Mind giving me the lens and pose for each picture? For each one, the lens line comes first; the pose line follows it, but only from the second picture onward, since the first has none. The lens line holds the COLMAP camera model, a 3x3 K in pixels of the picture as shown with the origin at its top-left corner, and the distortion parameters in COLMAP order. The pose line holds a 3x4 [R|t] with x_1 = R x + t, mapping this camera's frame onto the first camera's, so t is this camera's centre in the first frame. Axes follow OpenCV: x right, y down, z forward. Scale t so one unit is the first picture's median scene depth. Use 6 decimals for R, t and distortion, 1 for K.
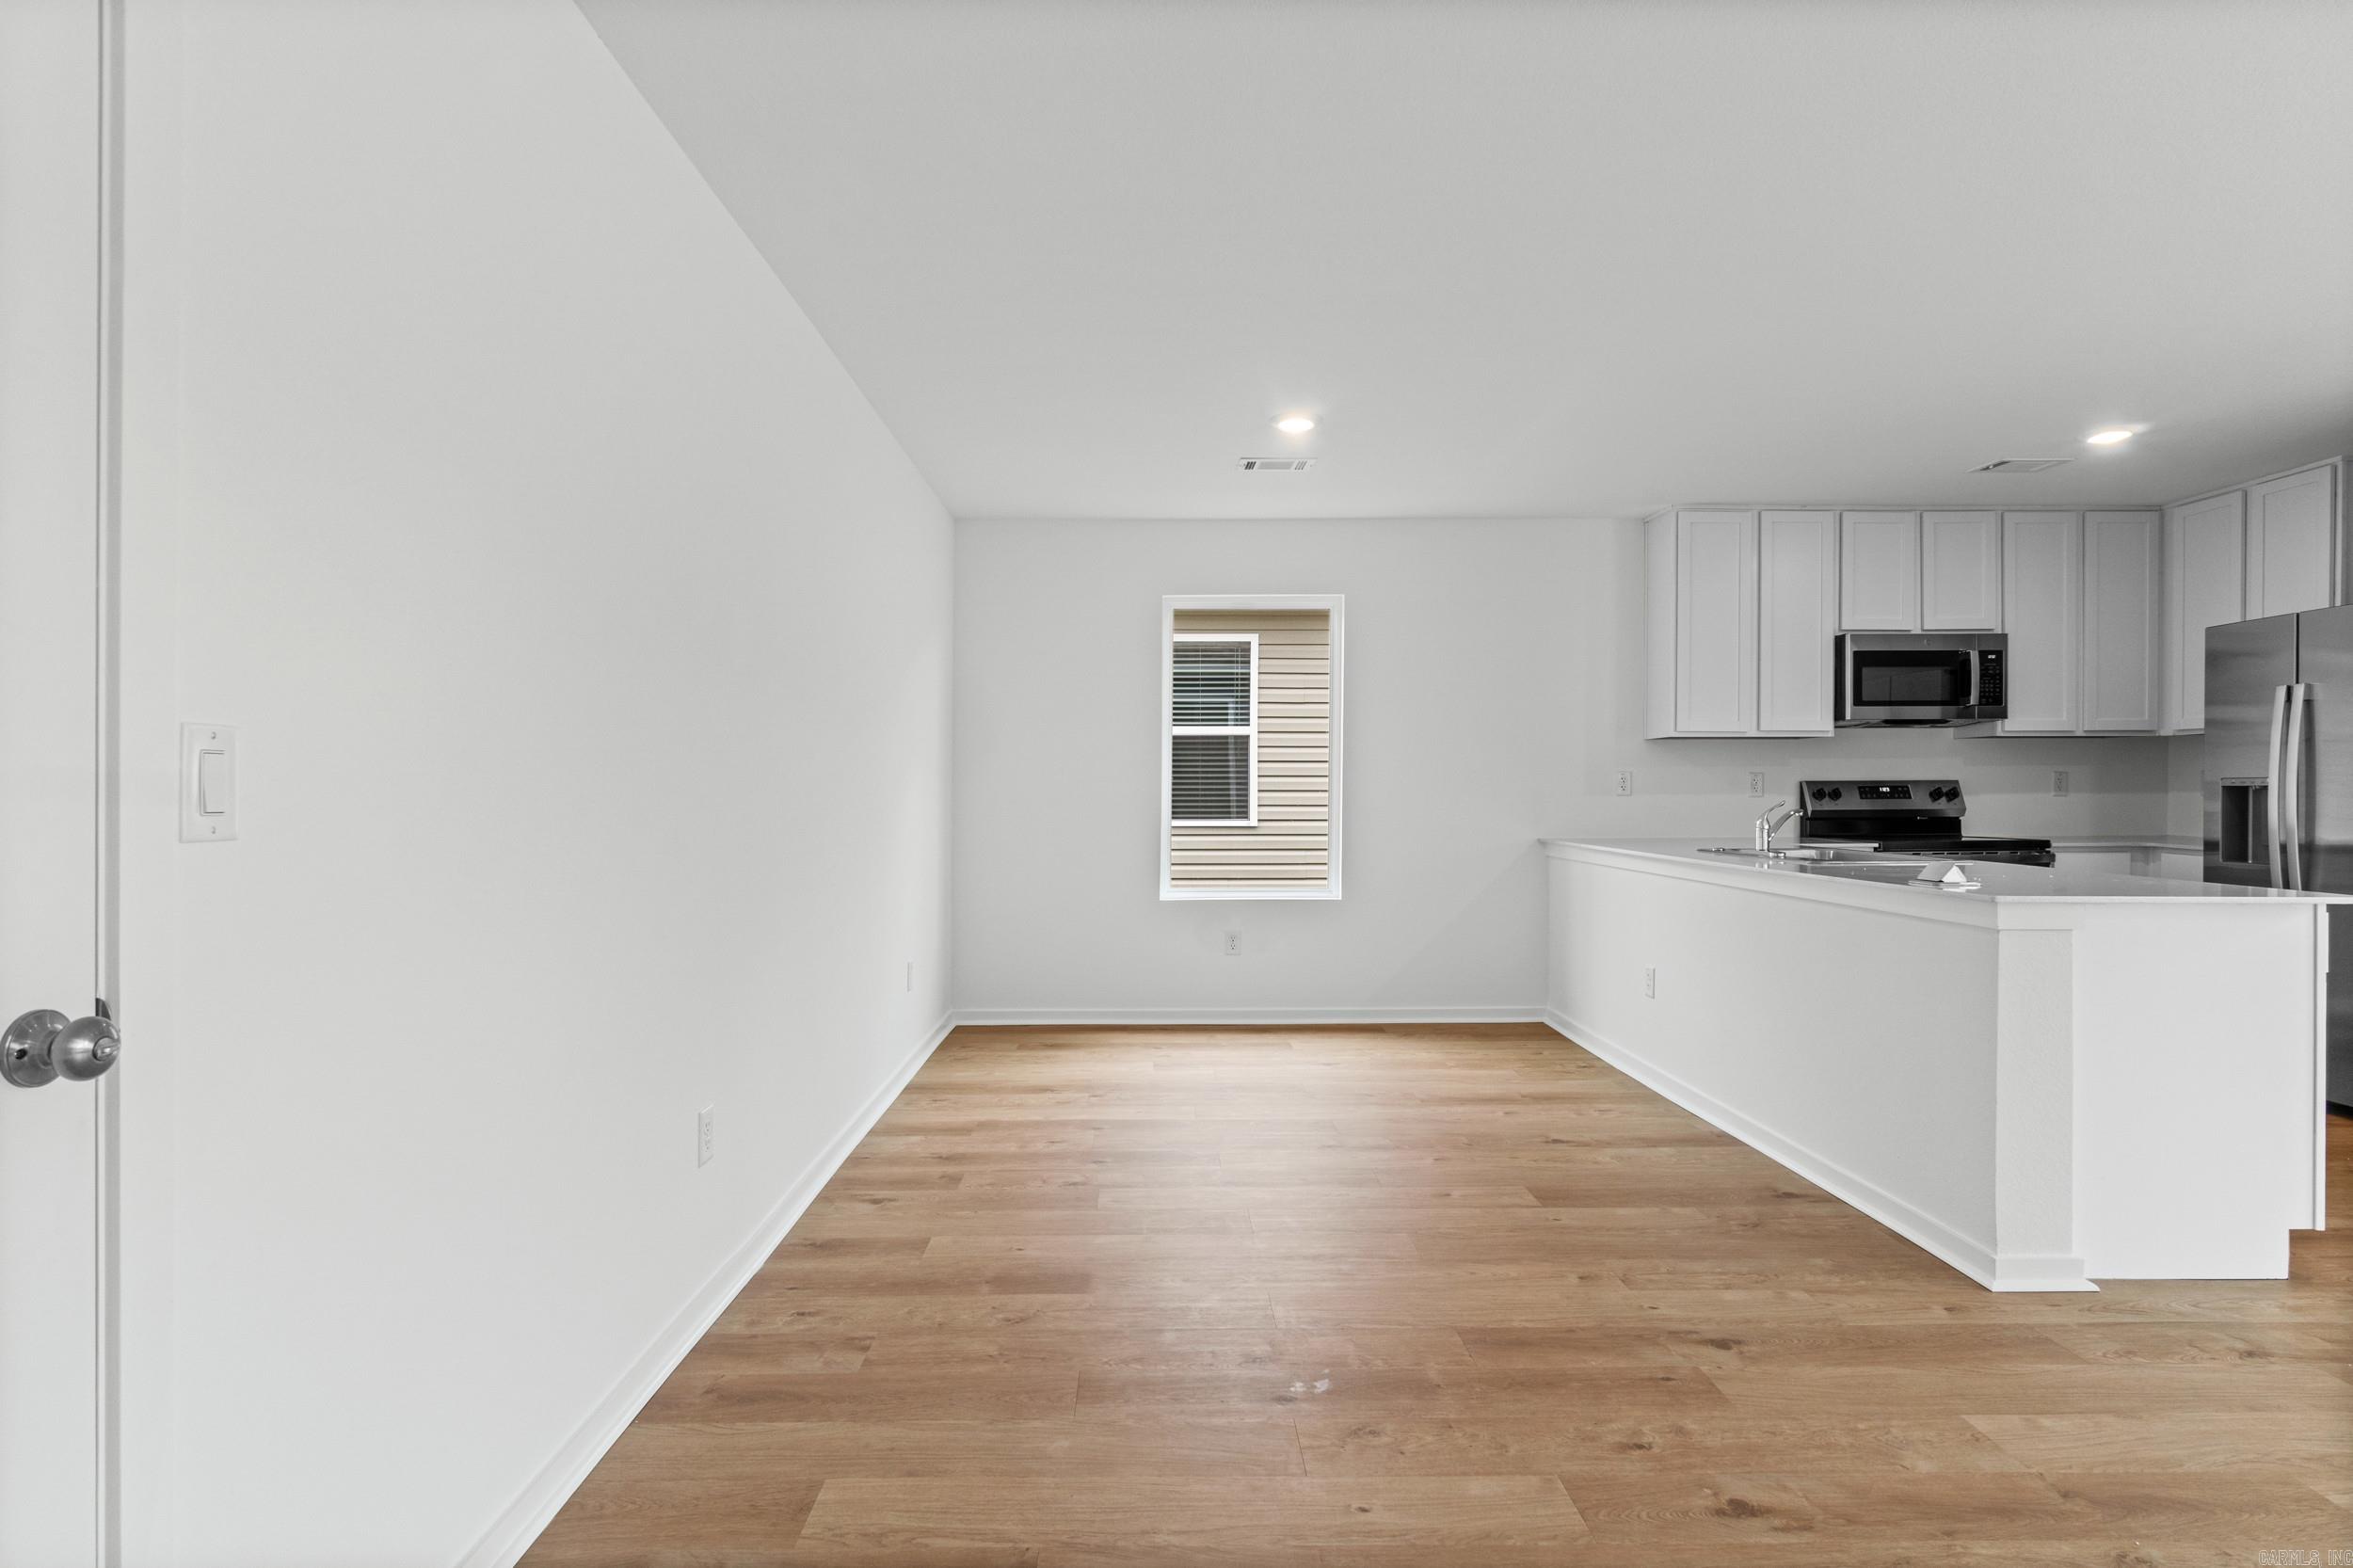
lens RADIAL K [[1204.1, 0, 1143.2], [0, 1204.1, 794.1], [0, 0, 1]] dist [-0.008896, 0.006297]
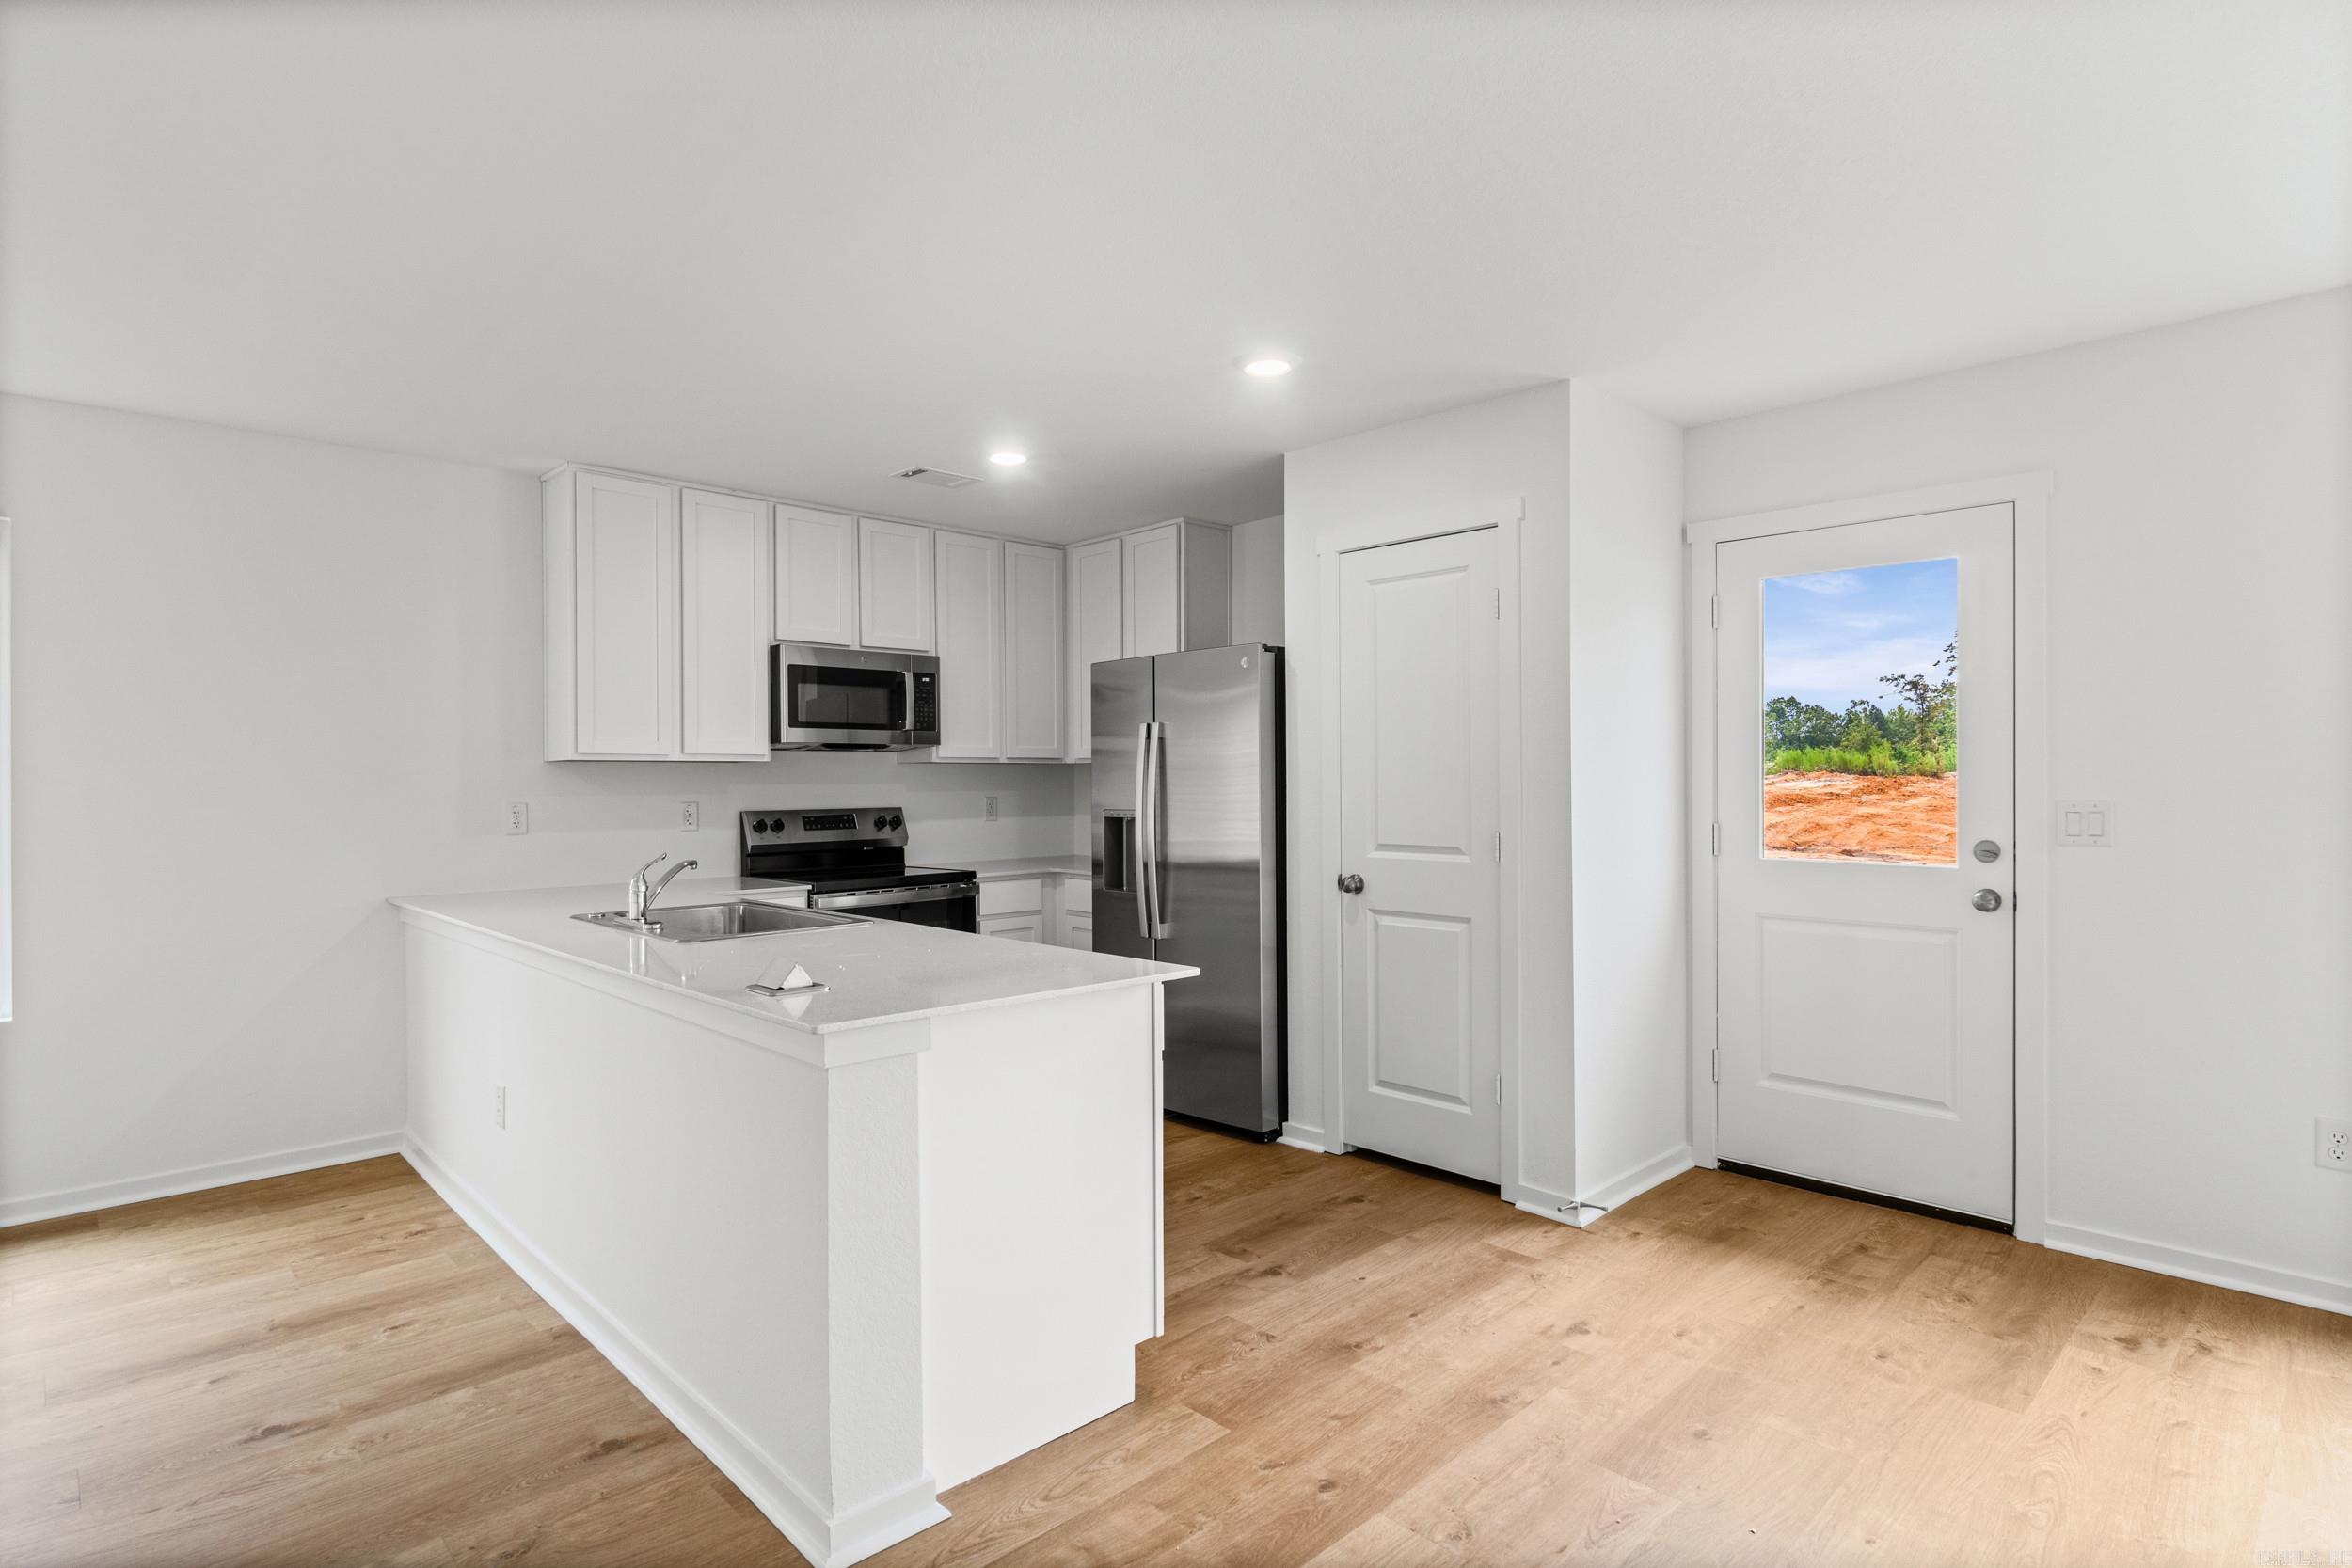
lens RADIAL K [[1203.5, 0, 1159.0], [0, 1203.5, 792.0], [0, 0, 1]] dist [-0.008896, 0.006297]
pose [[0.731036, -0.008600, 0.682285, 0.195585], [0.009748, 0.999950, 0.002160, -0.026109], [-0.682270, 0.005072, 0.731083, 0.180526]]
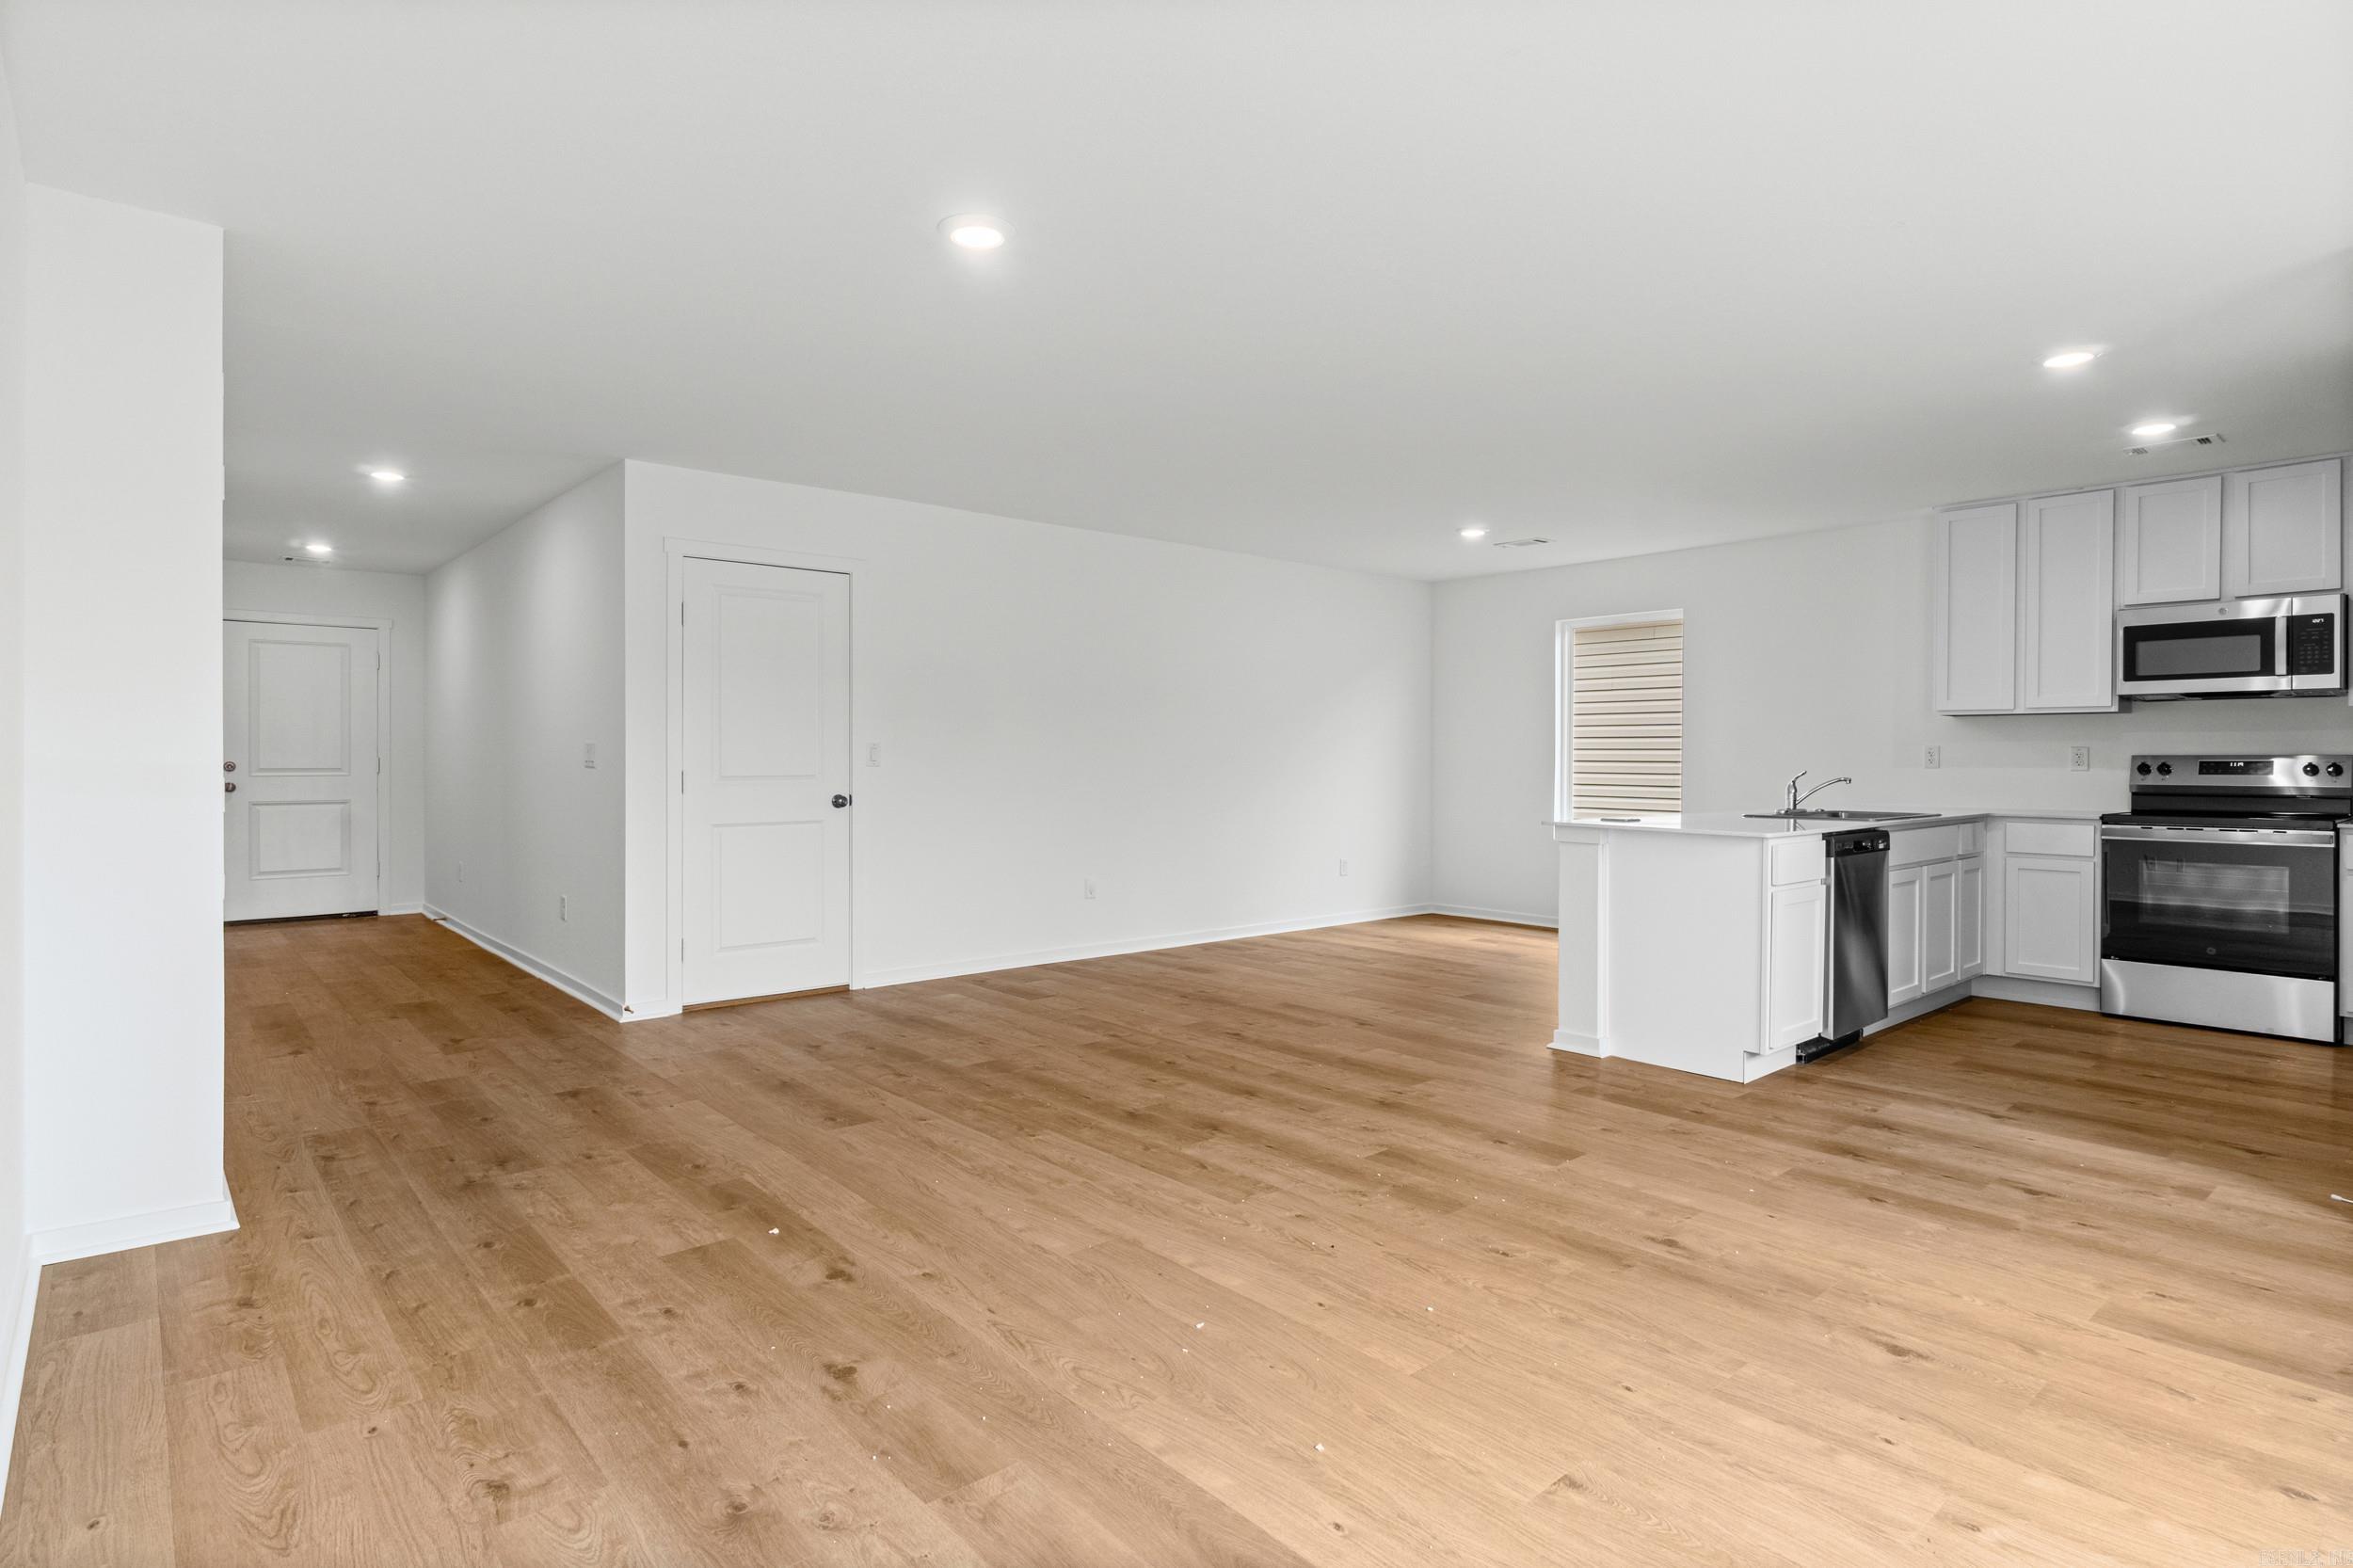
lens RADIAL K [[1204.1, 0, 1142.3], [0, 1204.1, 760.0], [0, 0, 1]] dist [-0.008896, 0.006297]
pose [[0.637868, 0.005199, -0.770128, 0.871283], [-0.008180, 0.999967, -0.000024, 0.000031], [0.770102, 0.006314, 0.637889, -0.292937]]
